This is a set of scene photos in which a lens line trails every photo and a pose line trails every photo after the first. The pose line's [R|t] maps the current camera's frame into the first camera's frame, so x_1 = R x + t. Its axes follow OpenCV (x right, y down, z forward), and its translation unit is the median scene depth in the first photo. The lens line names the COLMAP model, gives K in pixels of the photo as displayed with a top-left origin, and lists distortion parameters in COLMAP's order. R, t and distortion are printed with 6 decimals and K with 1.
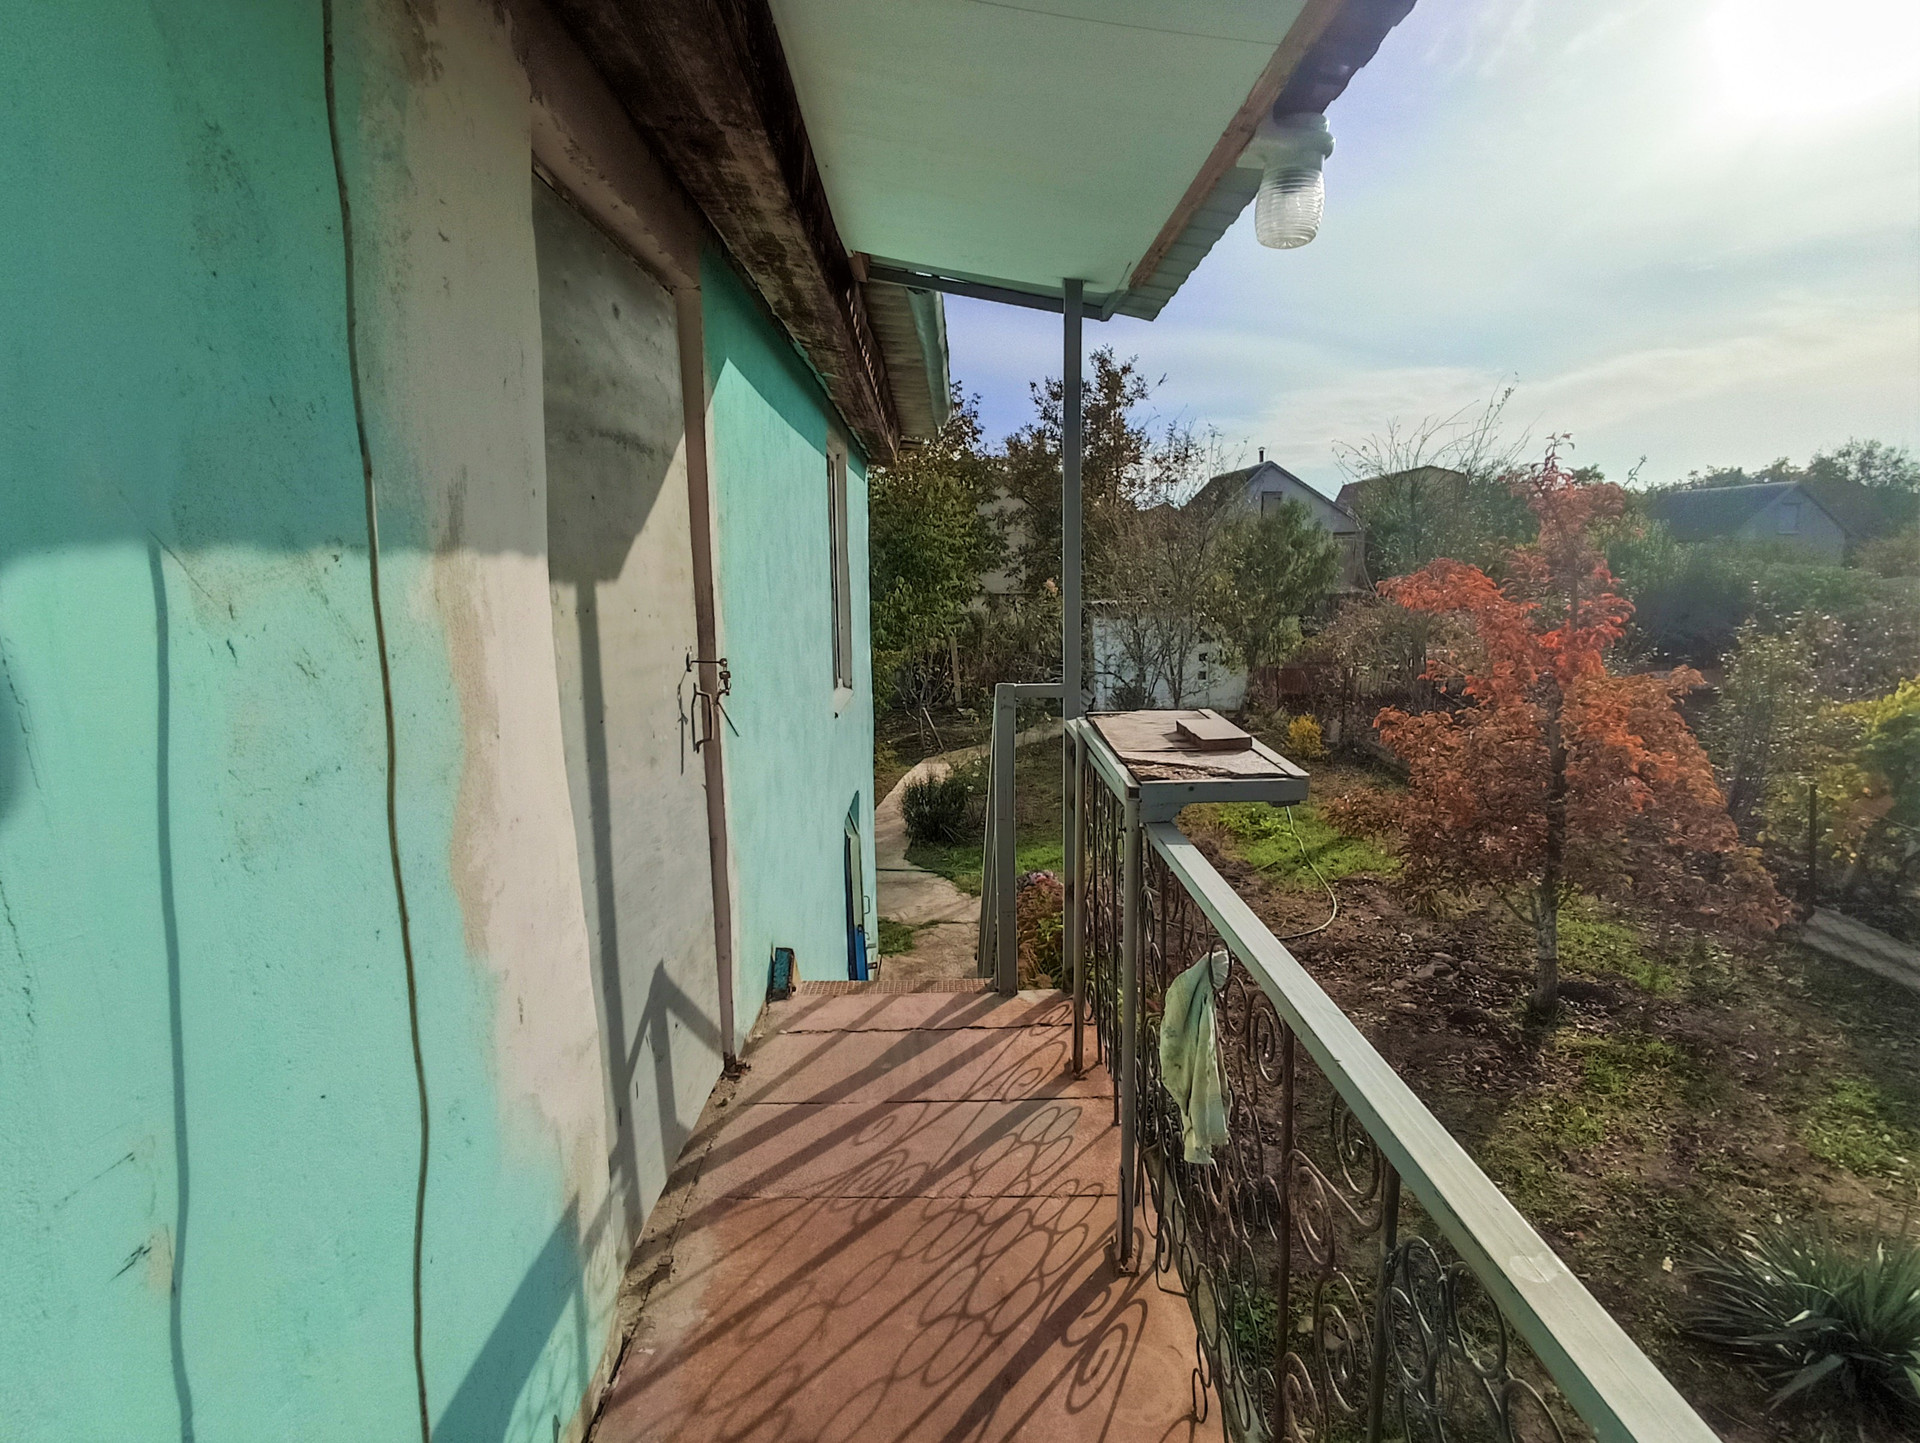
lens RADIAL K [[879.2, 0, 951.4], [0, 879.2, 722.0], [0, 0, 1]] dist [-0.003070, 0.000130]
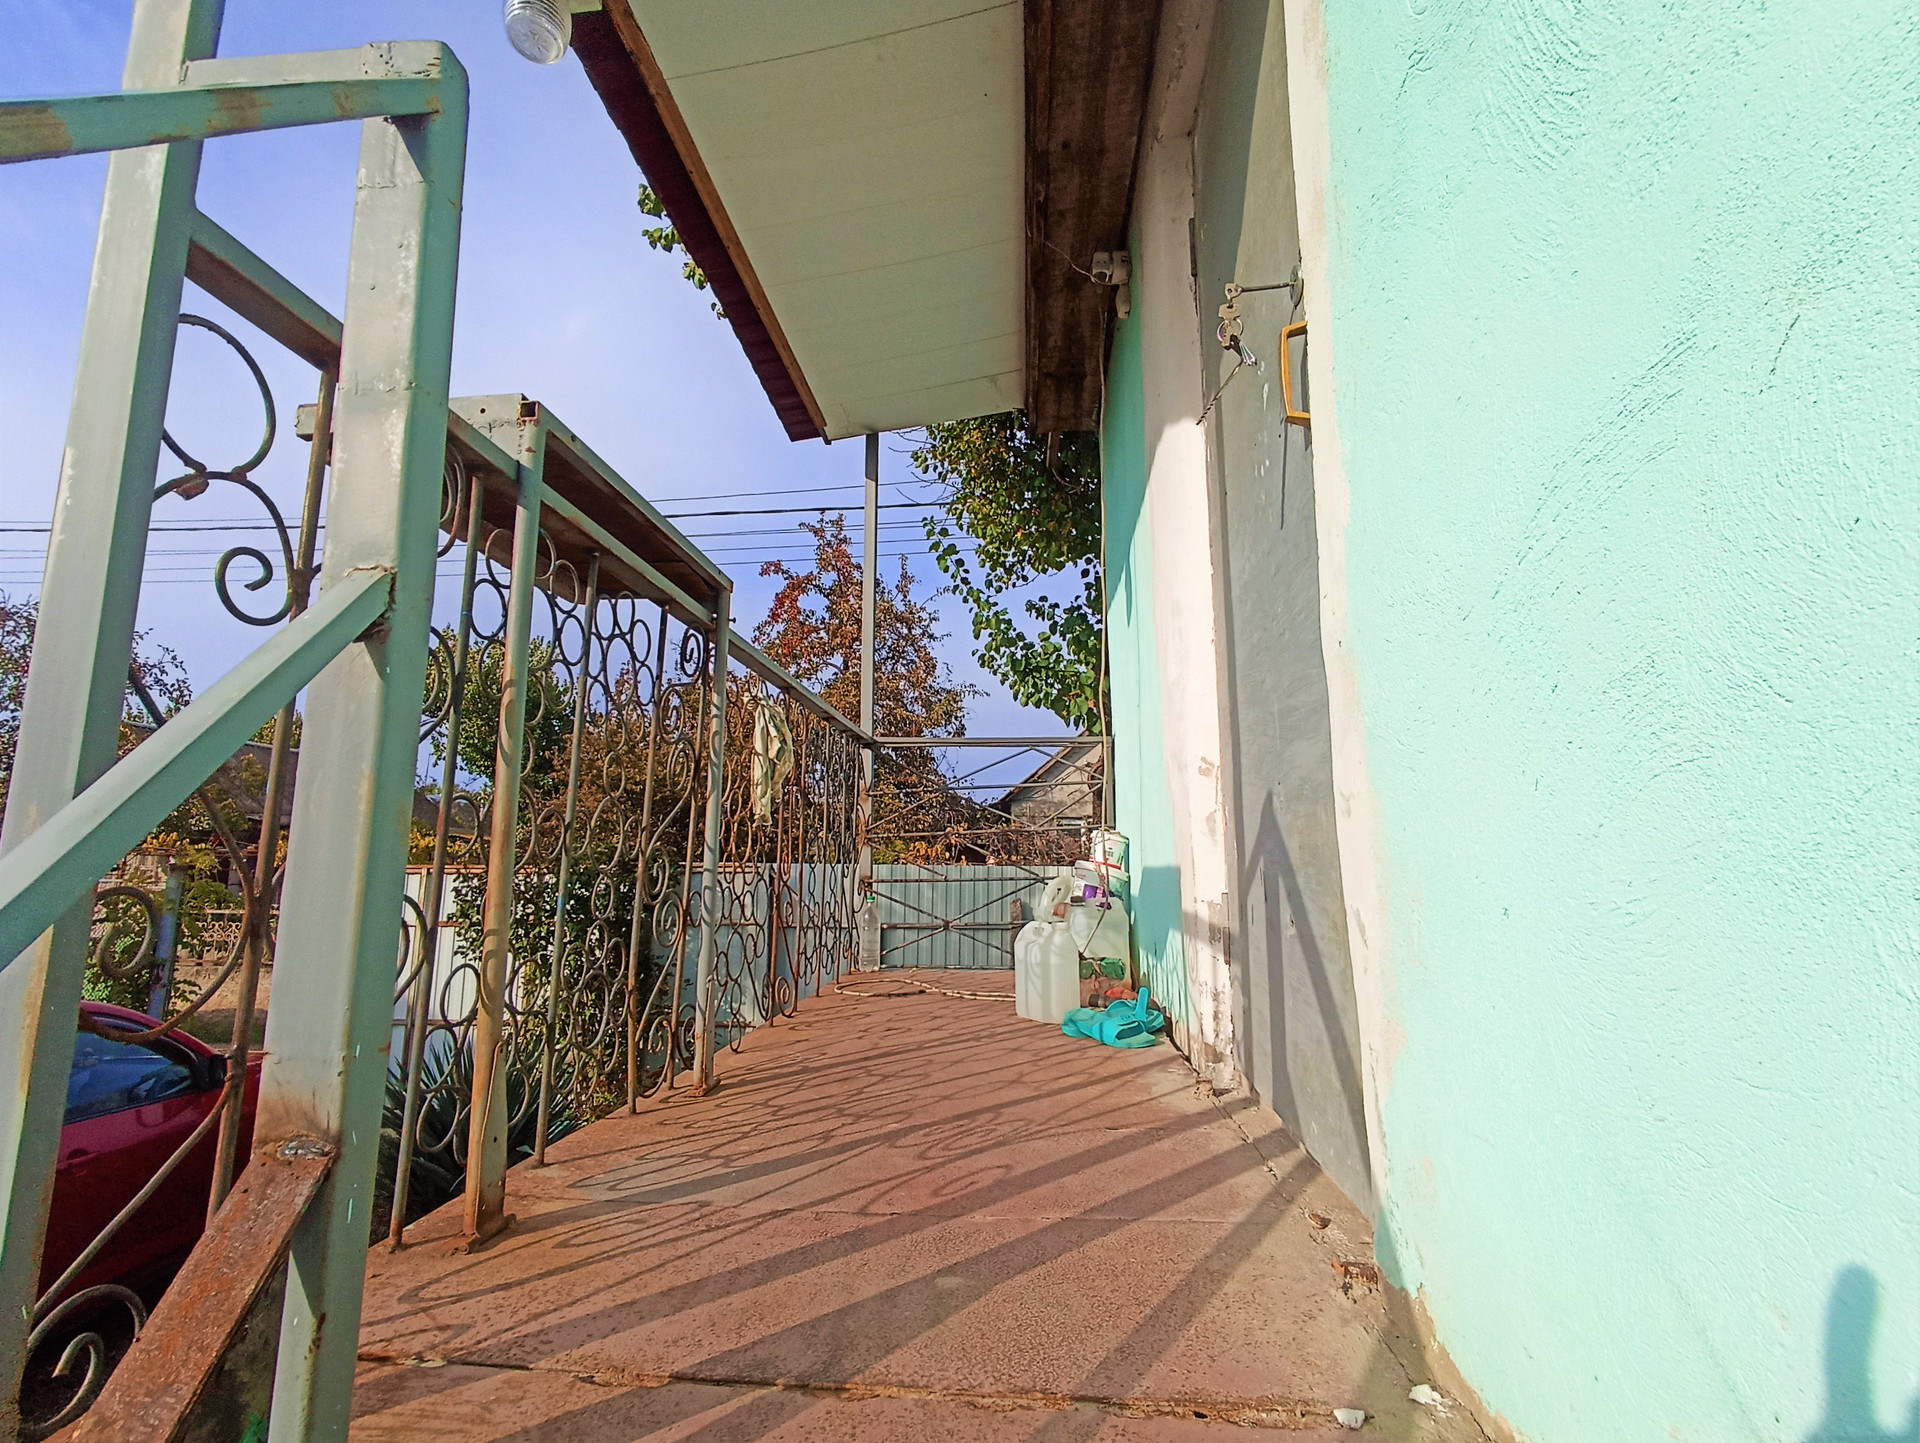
lens RADIAL K [[879.2, 0, 951.4], [0, 879.2, 722.0], [0, 0, 1]] dist [-0.003070, 0.000130]
pose [[-0.995370, 0.024135, 0.093034, -0.135119], [0.024792, 0.999675, 0.005909, 0.188434], [-0.092862, 0.008188, -0.995645, 1.598695]]
